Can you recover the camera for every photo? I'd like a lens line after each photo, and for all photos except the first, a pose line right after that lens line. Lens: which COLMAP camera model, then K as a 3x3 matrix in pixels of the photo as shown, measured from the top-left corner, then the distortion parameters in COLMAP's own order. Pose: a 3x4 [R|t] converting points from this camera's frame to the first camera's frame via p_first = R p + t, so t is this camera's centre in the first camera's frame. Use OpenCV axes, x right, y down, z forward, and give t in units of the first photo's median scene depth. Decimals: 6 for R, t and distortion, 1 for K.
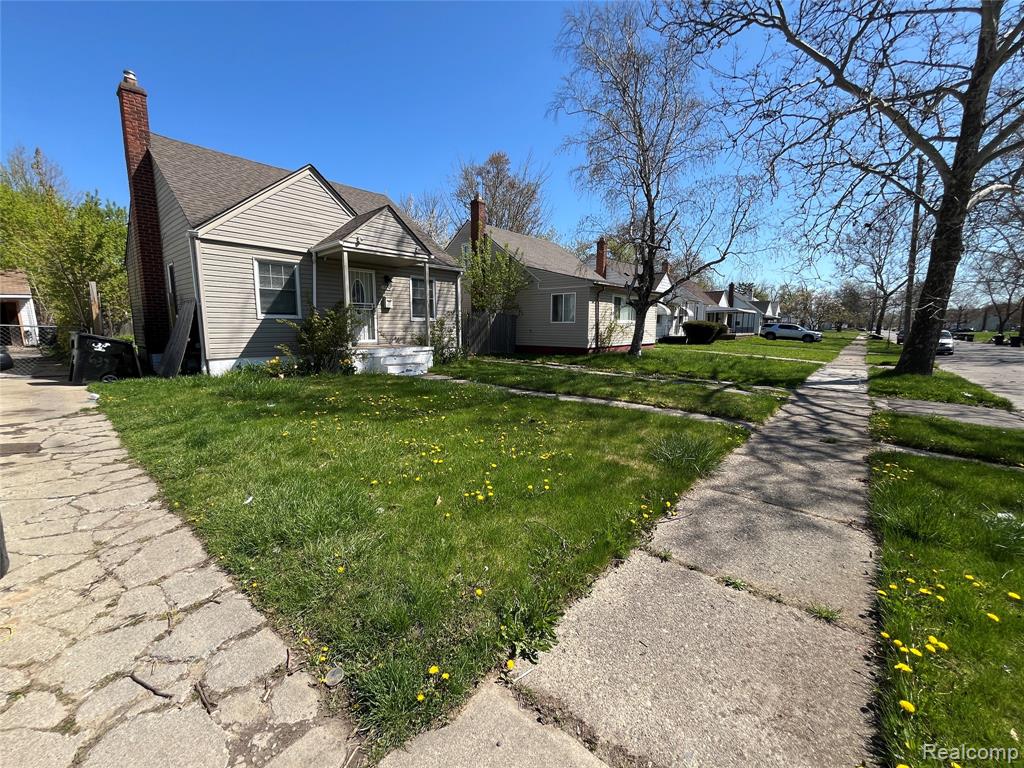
lens RADIAL K [[411.9, 0, 512.7], [0, 411.9, 380.3], [0, 0, 1]] dist [-0.000476, 0.000224]
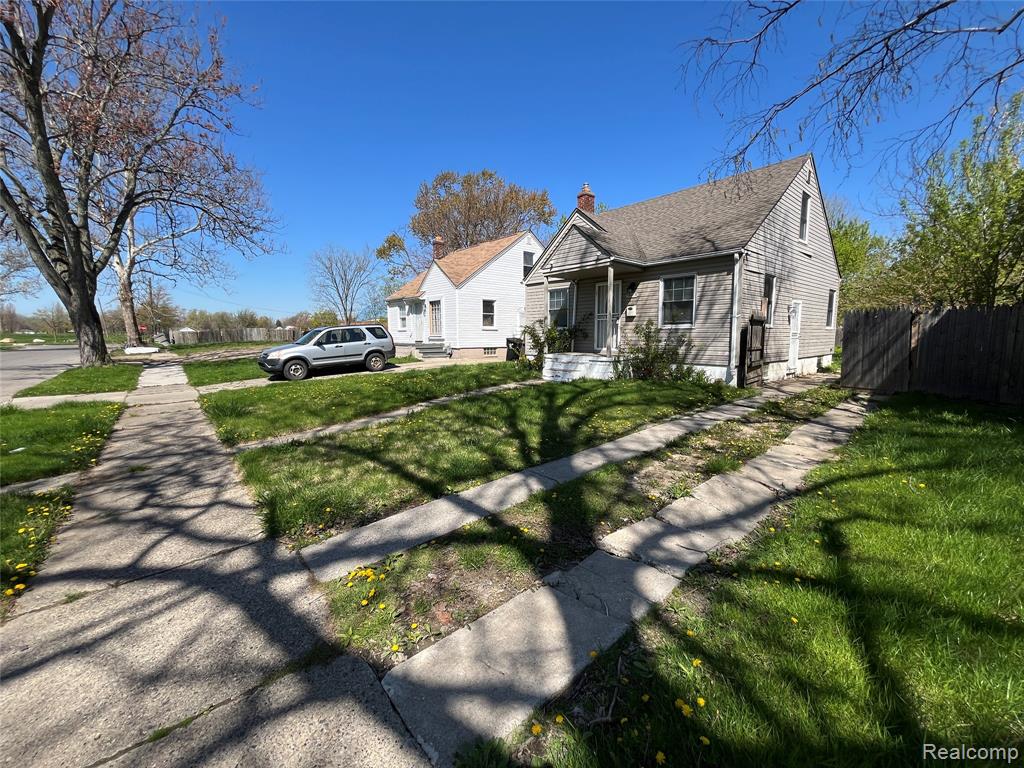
lens RADIAL K [[411.9, 0, 512.7], [0, 411.9, 380.3], [0, 0, 1]] dist [-0.000476, 0.000224]
pose [[-0.164517, 0.108481, -0.980391, 0.732536], [-0.127037, 0.983326, 0.130124, -0.124176], [0.978159, 0.145953, -0.147992, 0.934226]]
